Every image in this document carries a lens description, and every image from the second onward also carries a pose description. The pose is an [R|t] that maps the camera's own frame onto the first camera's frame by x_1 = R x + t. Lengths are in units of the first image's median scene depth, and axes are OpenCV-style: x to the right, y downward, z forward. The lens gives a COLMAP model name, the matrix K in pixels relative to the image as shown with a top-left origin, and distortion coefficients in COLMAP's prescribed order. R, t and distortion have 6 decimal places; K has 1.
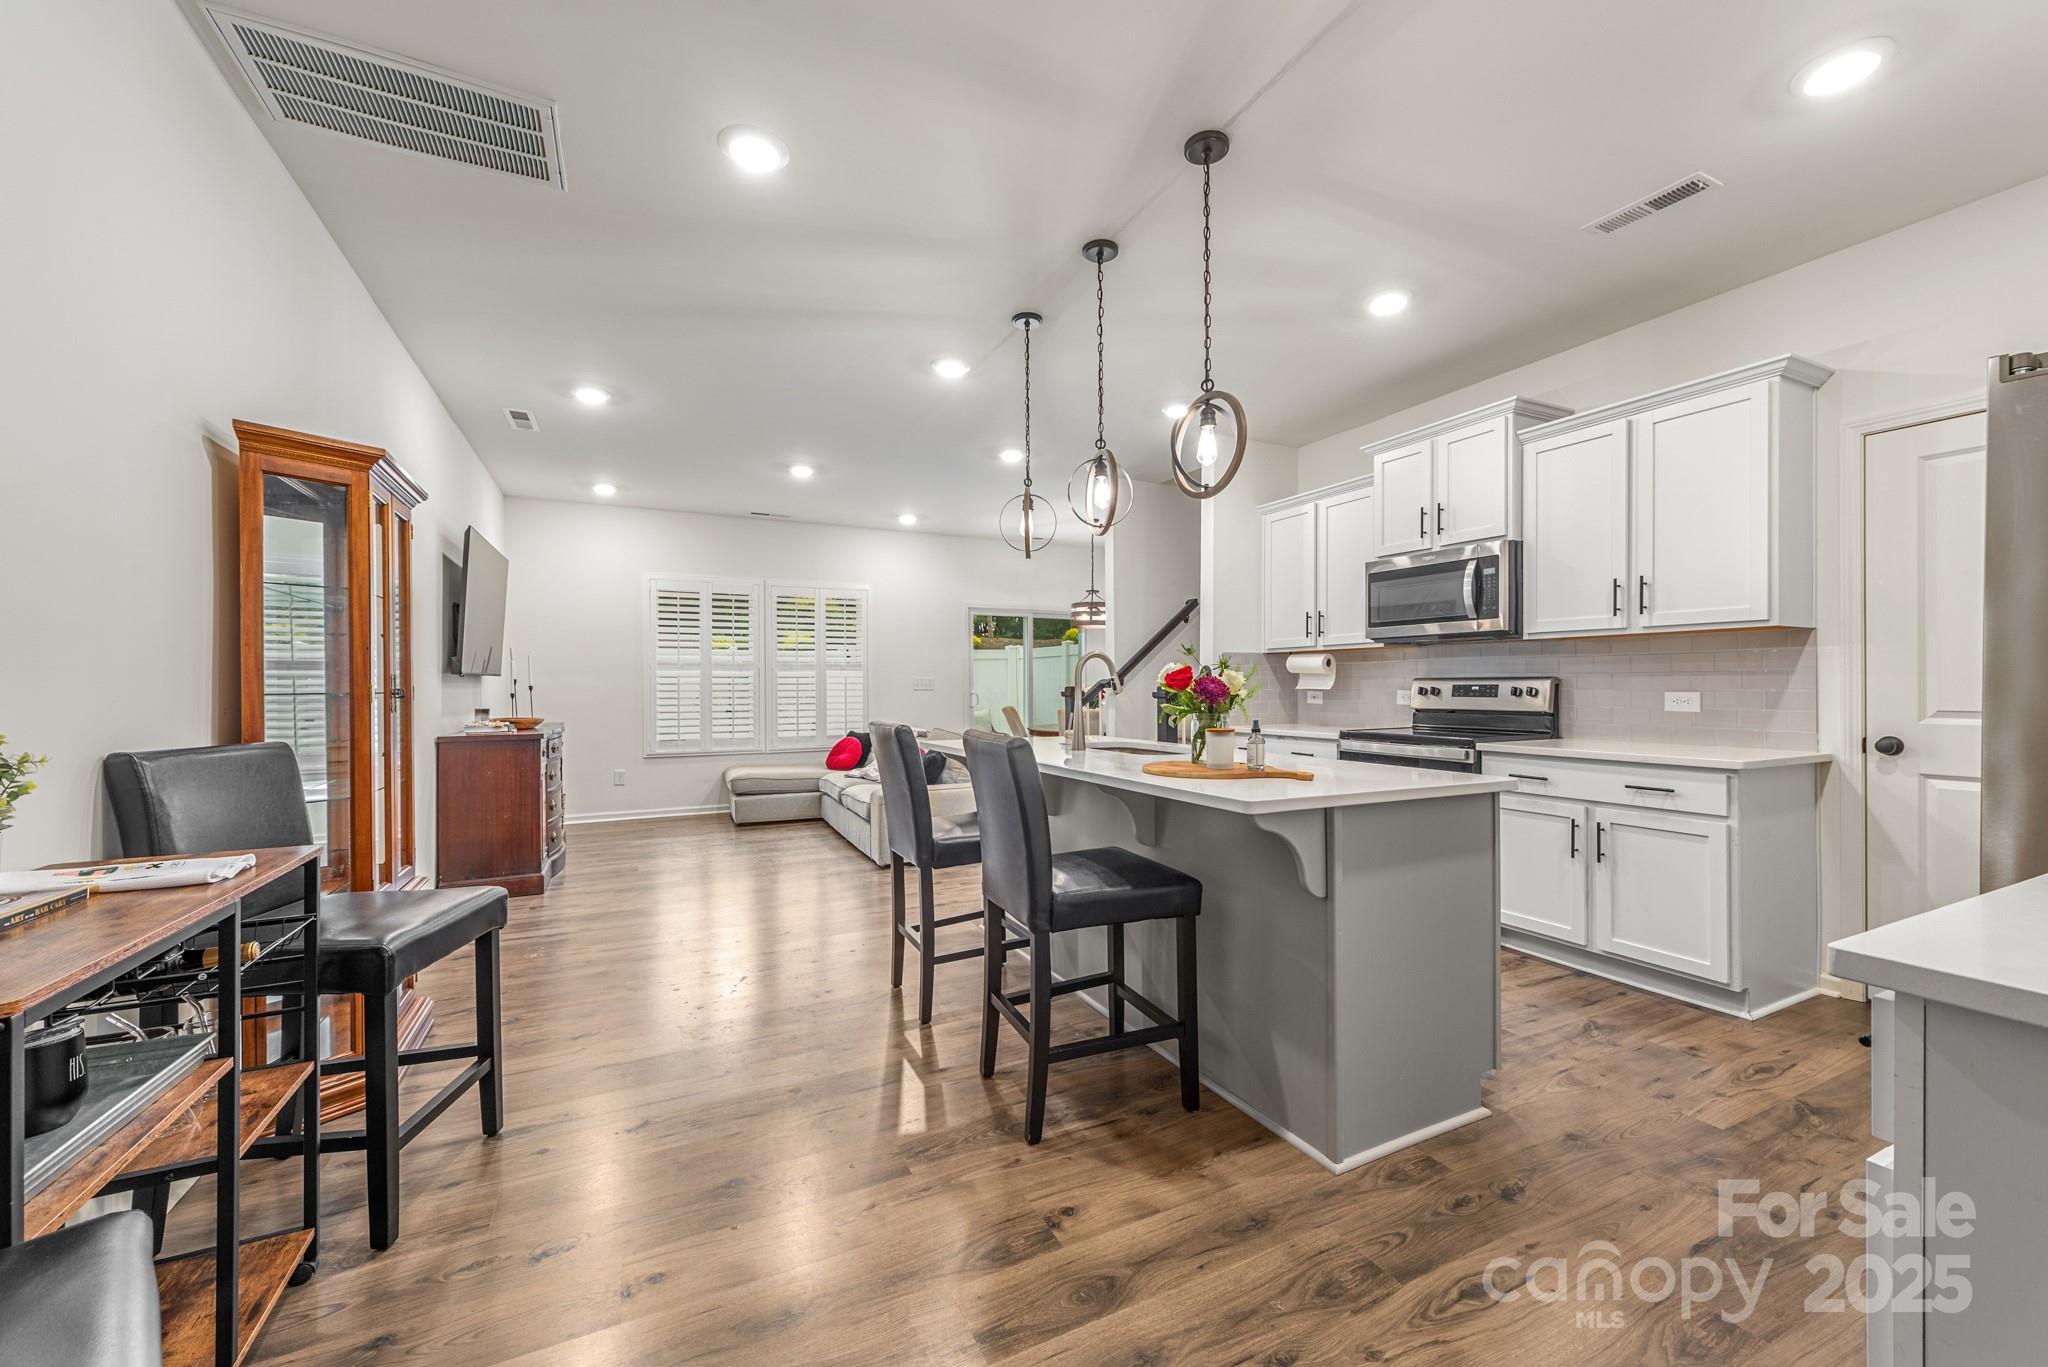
lens RADIAL K [[799.3, 0, 1033.6], [0, 799.3, 691.3], [0, 0, 1]] dist [-0.009650, -0.000040]
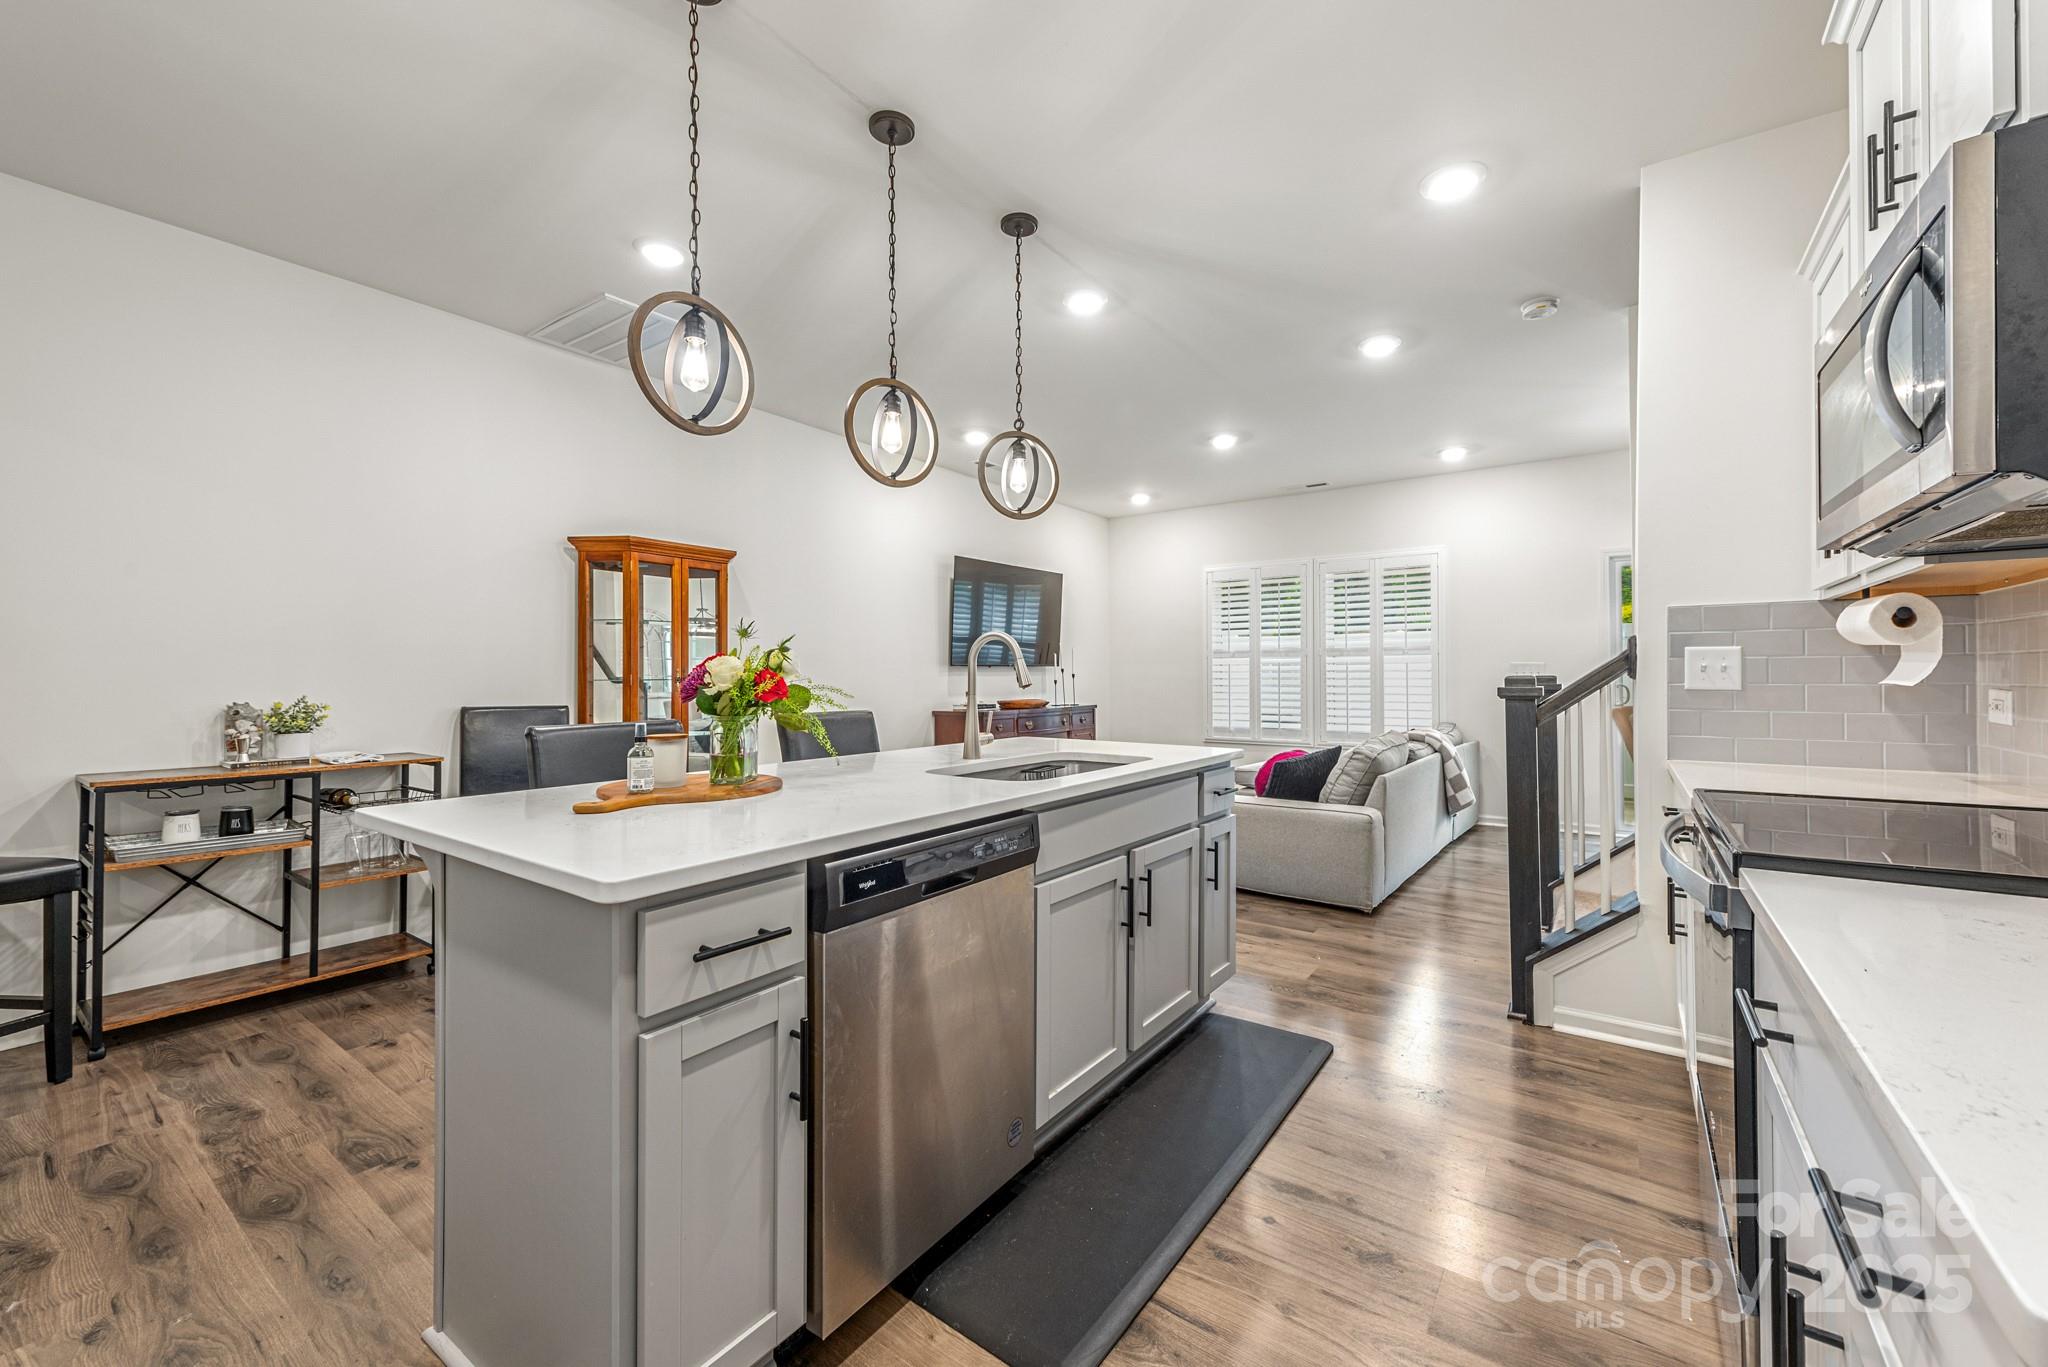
lens RADIAL K [[799.3, 0, 1038.8], [0, 799.3, 672.6], [0, 0, 1]] dist [-0.009650, -0.000040]
pose [[0.483293, -0.001185, -0.875458, 0.313947], [-0.002628, 0.999993, -0.002805, -0.004357], [0.875455, 0.003656, 0.483287, 0.285497]]
